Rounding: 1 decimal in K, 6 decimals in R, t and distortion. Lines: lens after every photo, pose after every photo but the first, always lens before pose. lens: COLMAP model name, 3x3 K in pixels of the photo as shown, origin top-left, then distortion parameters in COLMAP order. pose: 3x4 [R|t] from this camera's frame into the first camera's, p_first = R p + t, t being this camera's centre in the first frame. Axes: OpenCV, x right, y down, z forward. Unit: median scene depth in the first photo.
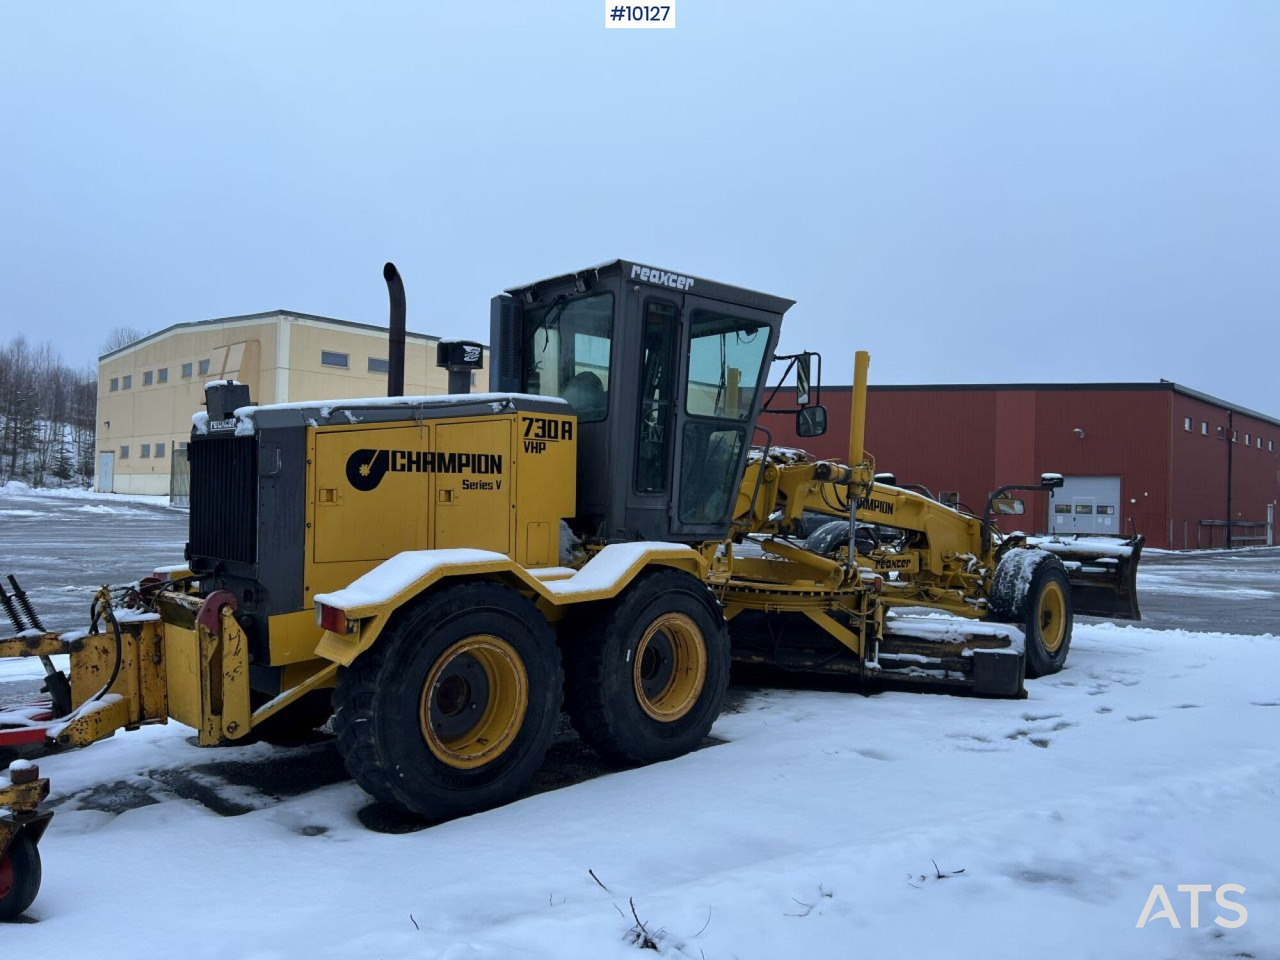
lens RADIAL K [[971.1, 0, 641.3], [0, 971.1, 473.8], [0, 0, 1]] dist [0.065717, -0.081889]
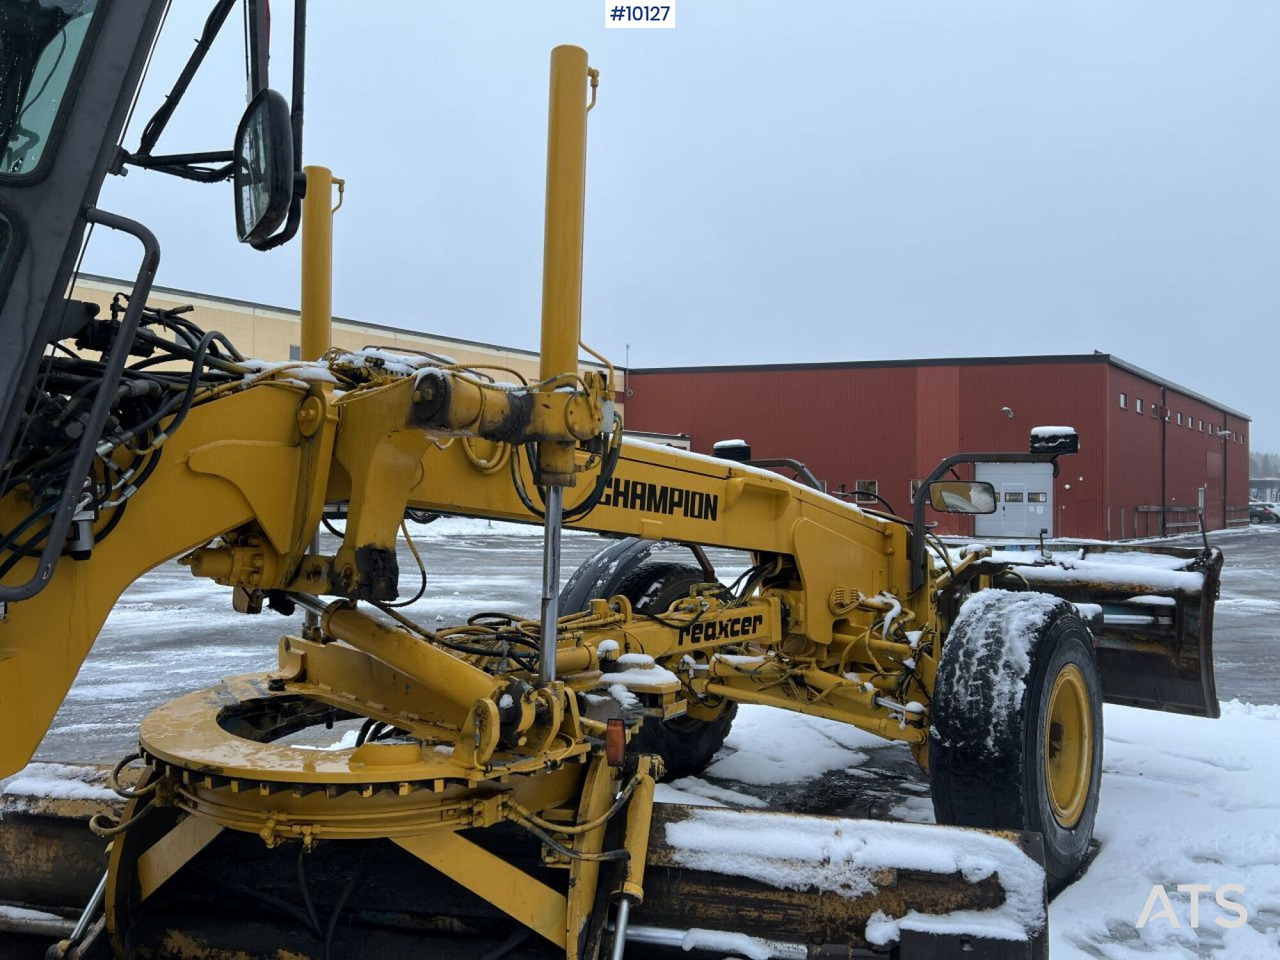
lens RADIAL K [[963.8, 0, 640.0], [0, 963.8, 480.0], [0, 0, 1]] dist [0.058892, -0.071005]
pose [[0.997246, -0.016238, 0.072363, 0.224787], [0.015353, 0.999801, 0.012768, 0.020110], [-0.072555, -0.011622, 0.997297, 0.662549]]
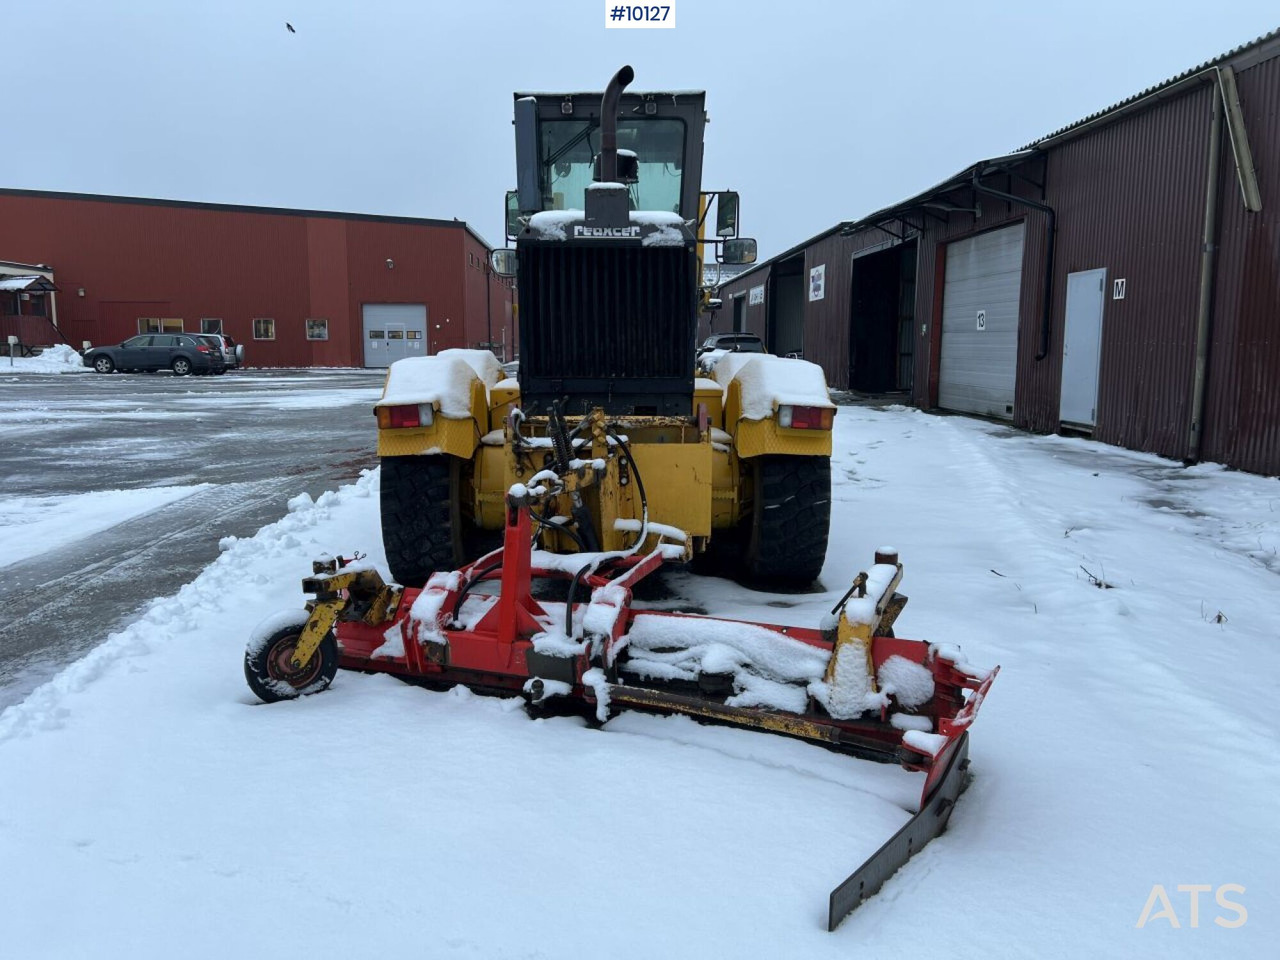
lens RADIAL K [[963.8, 0, 640.0], [0, 963.8, 480.0], [0, 0, 1]] dist [0.058892, -0.071005]
pose [[0.688732, -0.124819, 0.714191, -0.712881], [-0.005571, 0.984129, 0.177368, 0.011934], [-0.724995, -0.126137, 0.677106, 0.212552]]
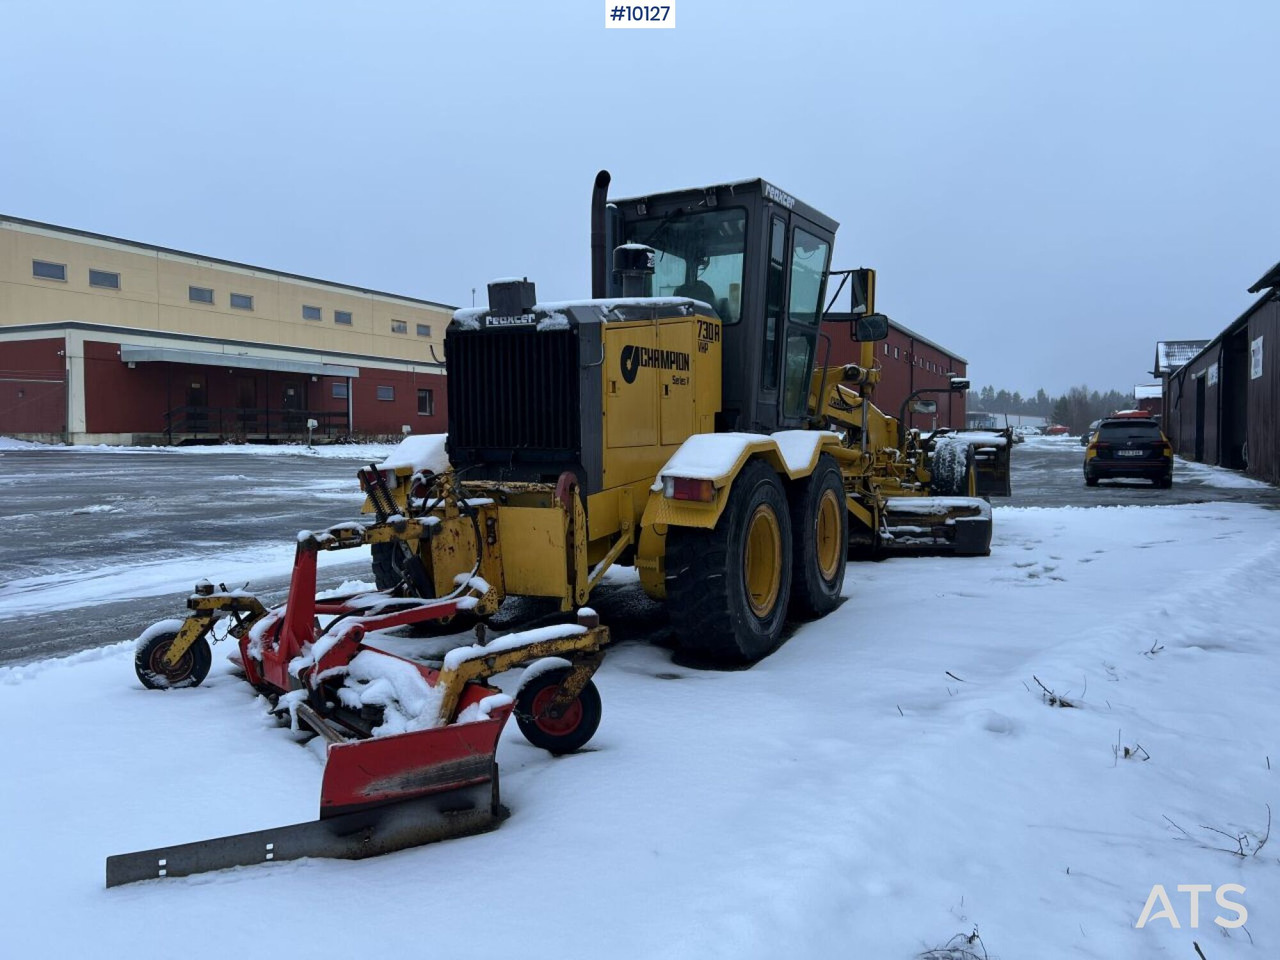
lens RADIAL K [[971.1, 0, 641.3], [0, 971.1, 473.8], [0, 0, 1]] dist [0.065717, -0.081889]
pose [[0.948320, -0.039199, 0.314886, -0.411128], [0.016073, 0.997001, 0.075707, 0.024172], [-0.316910, -0.066733, 0.946105, -0.028651]]
